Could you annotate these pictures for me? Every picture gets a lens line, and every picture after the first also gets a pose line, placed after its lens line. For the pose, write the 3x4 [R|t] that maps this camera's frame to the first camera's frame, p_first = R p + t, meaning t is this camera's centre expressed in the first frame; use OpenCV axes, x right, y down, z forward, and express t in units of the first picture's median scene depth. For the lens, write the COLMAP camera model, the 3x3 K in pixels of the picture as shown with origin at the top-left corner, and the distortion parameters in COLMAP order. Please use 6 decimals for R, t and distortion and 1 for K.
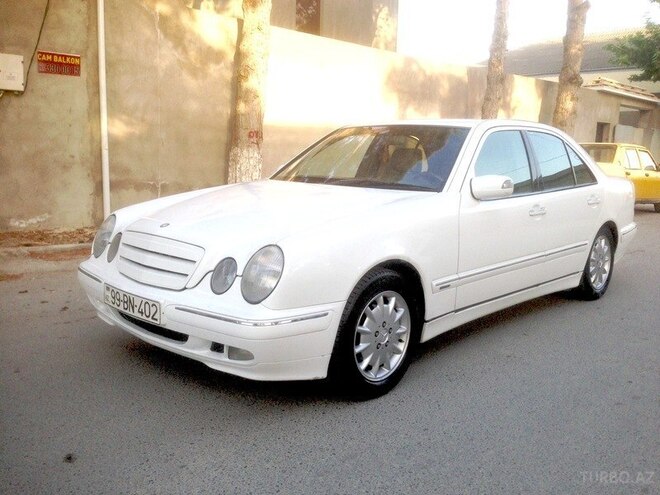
lens RADIAL K [[628.6, 0, 332.3], [0, 628.6, 249.1], [0, 0, 1]] dist [-0.006926, 0.000000]
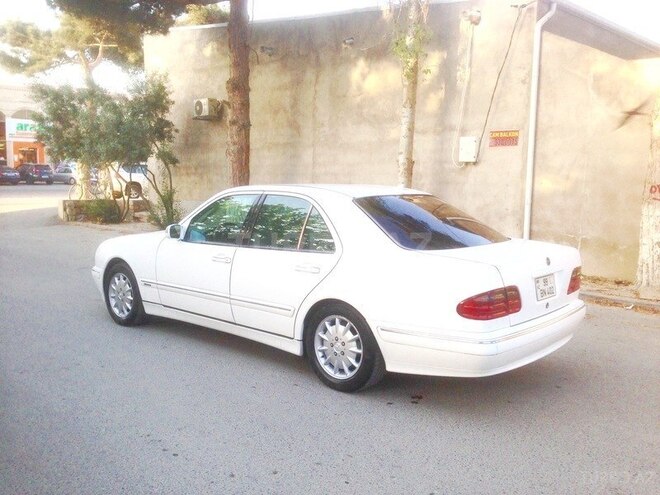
lens RADIAL K [[628.6, 0, 331.7], [0, 628.6, 246.3], [0, 0, 1]] dist [-0.006926, 0.000000]
pose [[-0.023955, 0.080448, -0.996471, 0.796192], [-0.162692, 0.983156, 0.083284, -0.114123], [0.986386, 0.164113, -0.010464, 0.634313]]
